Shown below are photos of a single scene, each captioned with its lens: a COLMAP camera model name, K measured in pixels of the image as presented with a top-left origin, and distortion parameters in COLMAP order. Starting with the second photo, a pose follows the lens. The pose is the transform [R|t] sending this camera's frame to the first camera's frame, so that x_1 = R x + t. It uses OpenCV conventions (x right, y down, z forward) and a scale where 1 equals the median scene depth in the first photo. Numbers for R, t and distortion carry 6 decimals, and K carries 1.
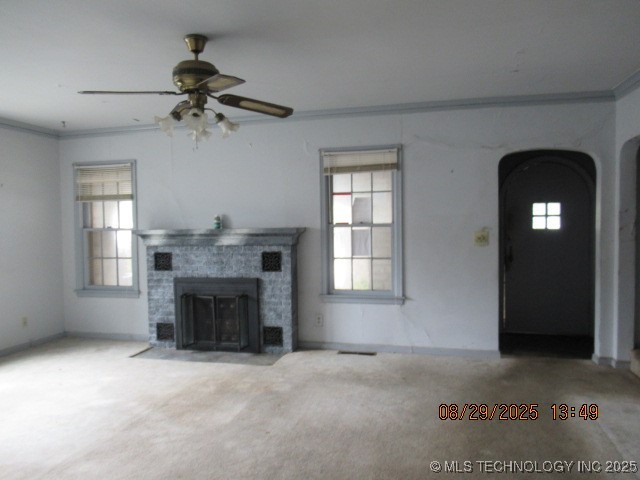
lens RADIAL K [[477.5, 0, 321.0], [0, 477.5, 241.1], [0, 0, 1]] dist [0.001077, -0.007219]
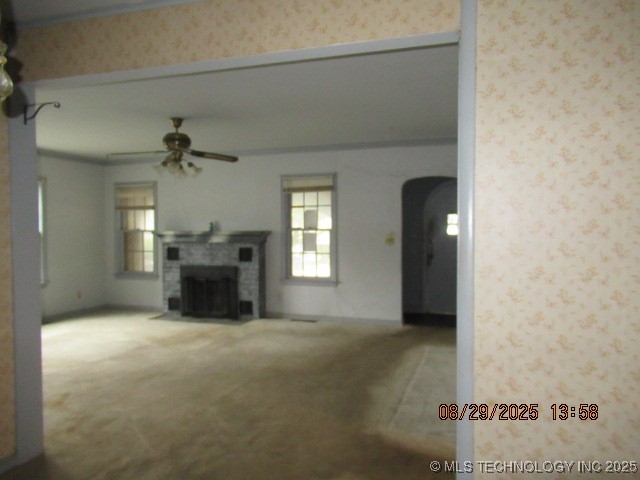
lens RADIAL K [[477.5, 0, 319.6], [0, 477.5, 239.8], [0, 0, 1]] dist [0.001077, -0.007219]
pose [[0.995603, 0.013357, -0.092717, 0.242315], [-0.014620, 0.999809, -0.012954, 0.013808], [0.092527, 0.014253, 0.995608, -0.384235]]
